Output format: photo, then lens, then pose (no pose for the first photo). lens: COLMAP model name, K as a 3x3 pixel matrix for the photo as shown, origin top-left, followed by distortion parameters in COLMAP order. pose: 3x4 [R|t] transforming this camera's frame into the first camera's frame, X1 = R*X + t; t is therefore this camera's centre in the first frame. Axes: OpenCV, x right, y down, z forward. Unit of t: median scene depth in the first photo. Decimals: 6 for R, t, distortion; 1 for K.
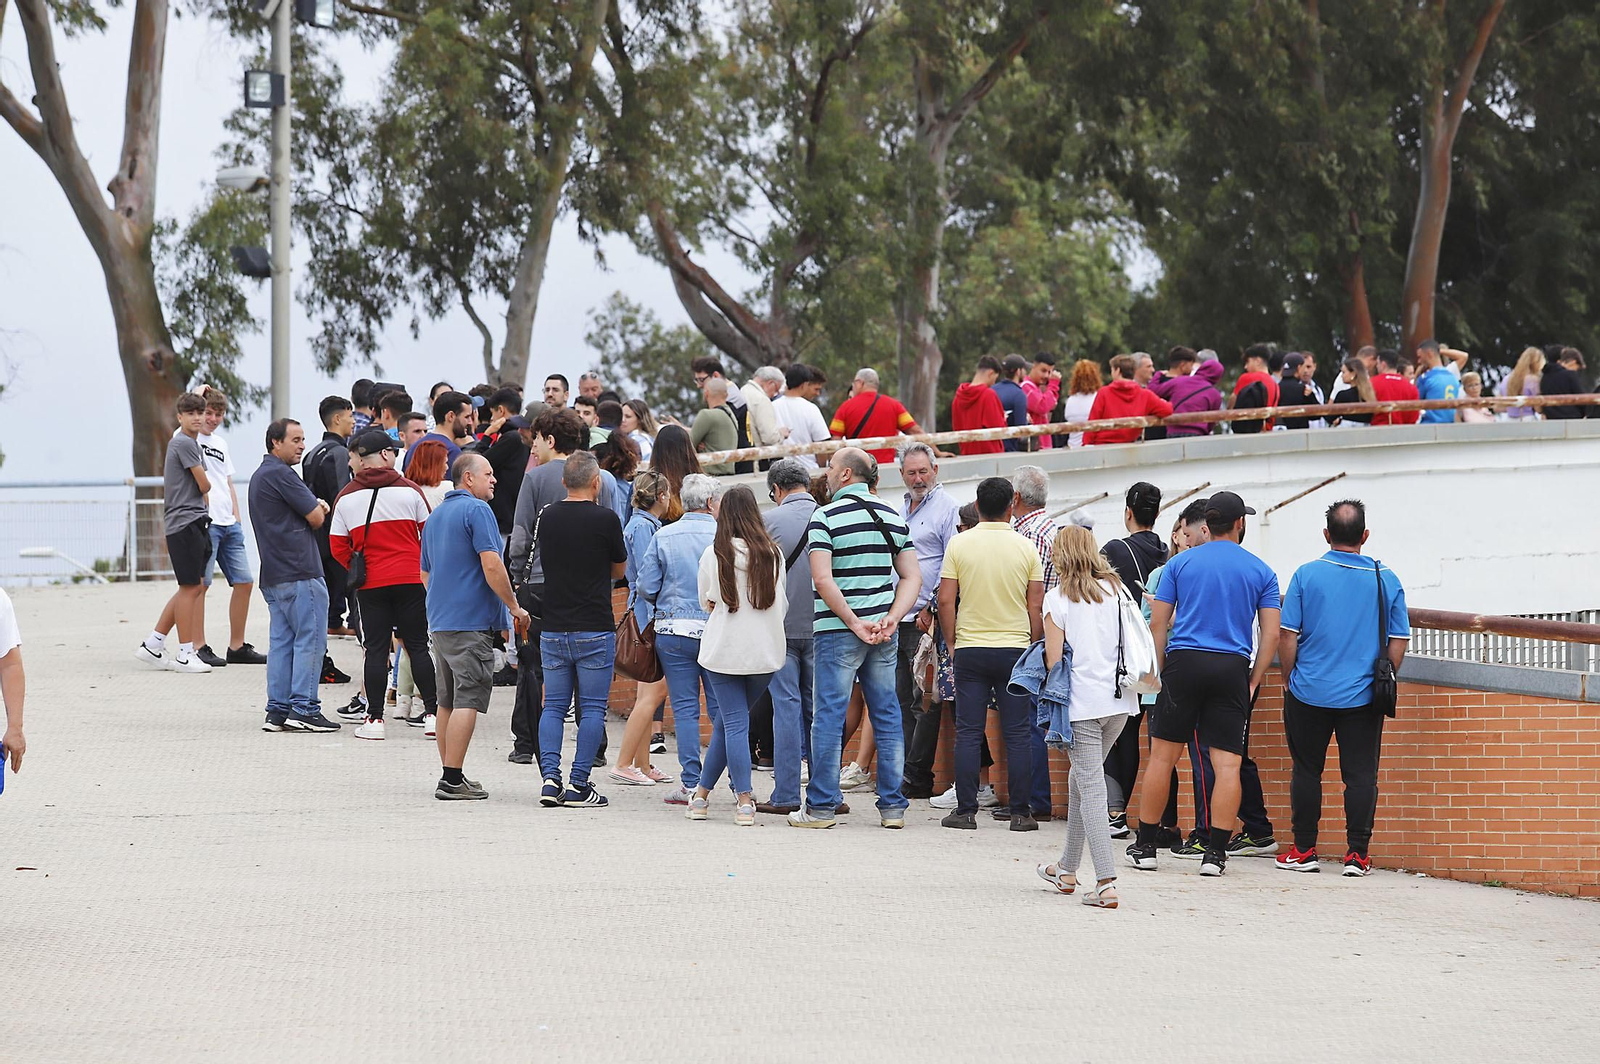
lens RADIAL K [[7693.5, 0, 800.0], [0, 7693.5, 532.0], [0, 0, 1]] dist [0.979295, 9.927167]
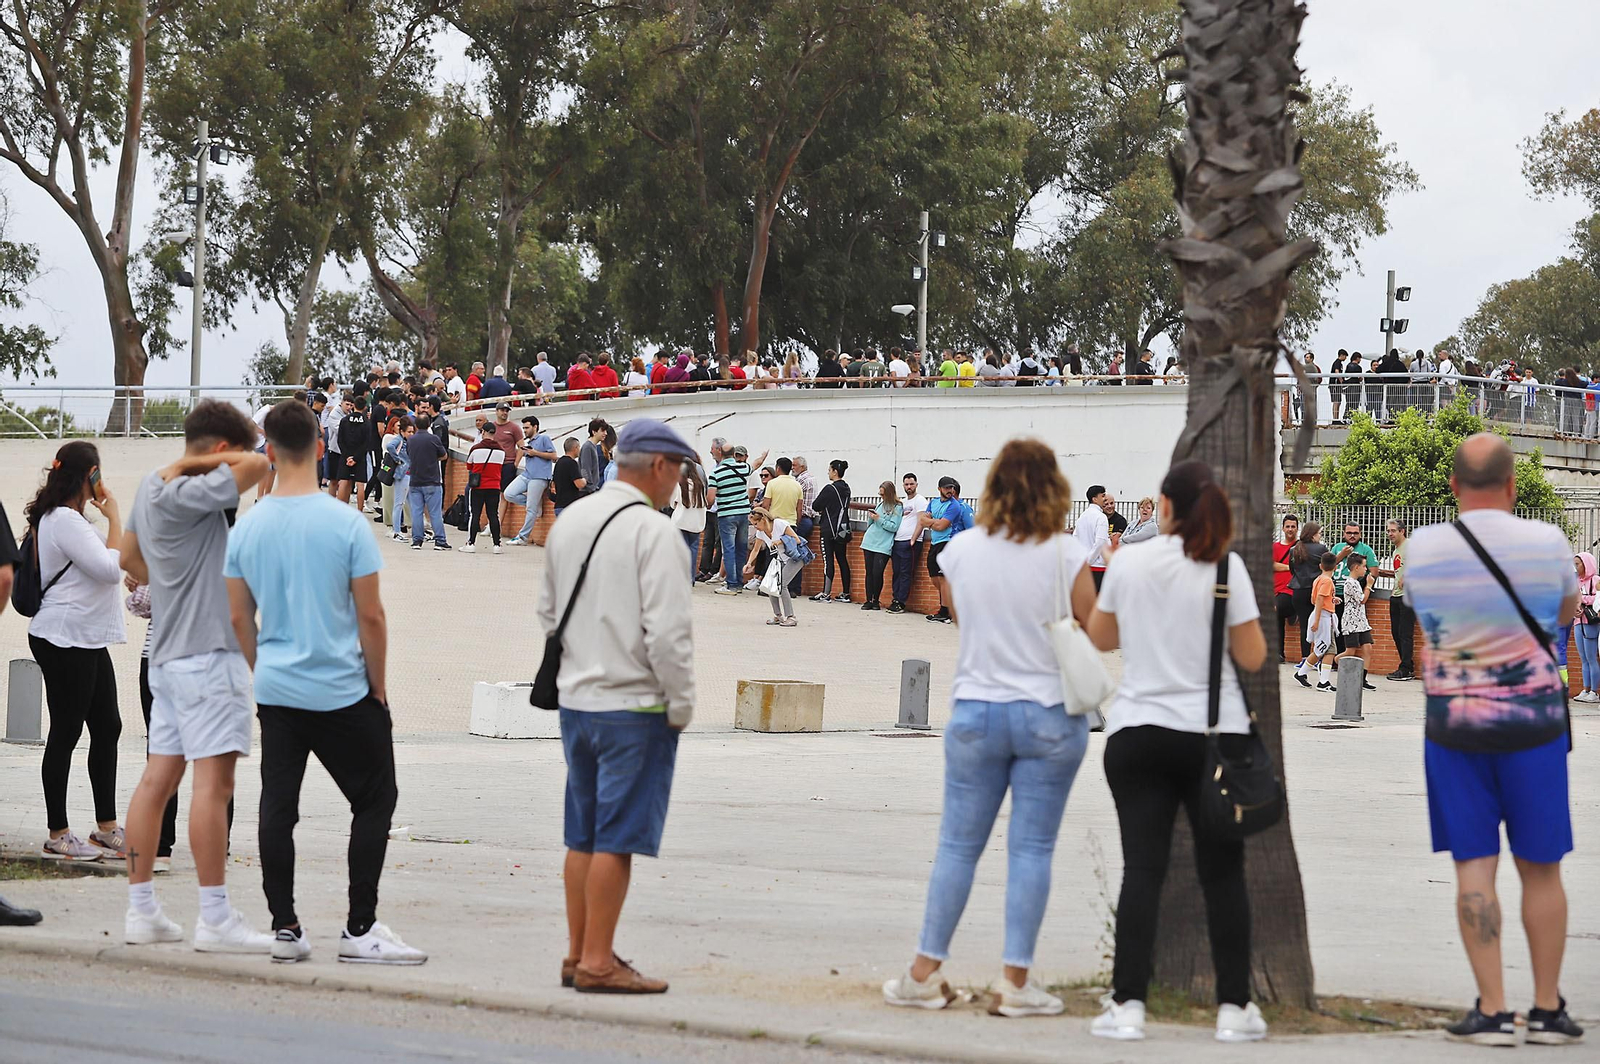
lens RADIAL K [[5346.3, 0, 794.7], [0, 5346.3, 533.5], [0, 0, 1]] dist [0.120475, 1.336977]
pose [[0.994205, 0.027902, 0.103818, -0.053328], [-0.031294, 0.999024, 0.031189, -0.016407], [-0.102846, -0.034257, 0.994107, -0.389363]]
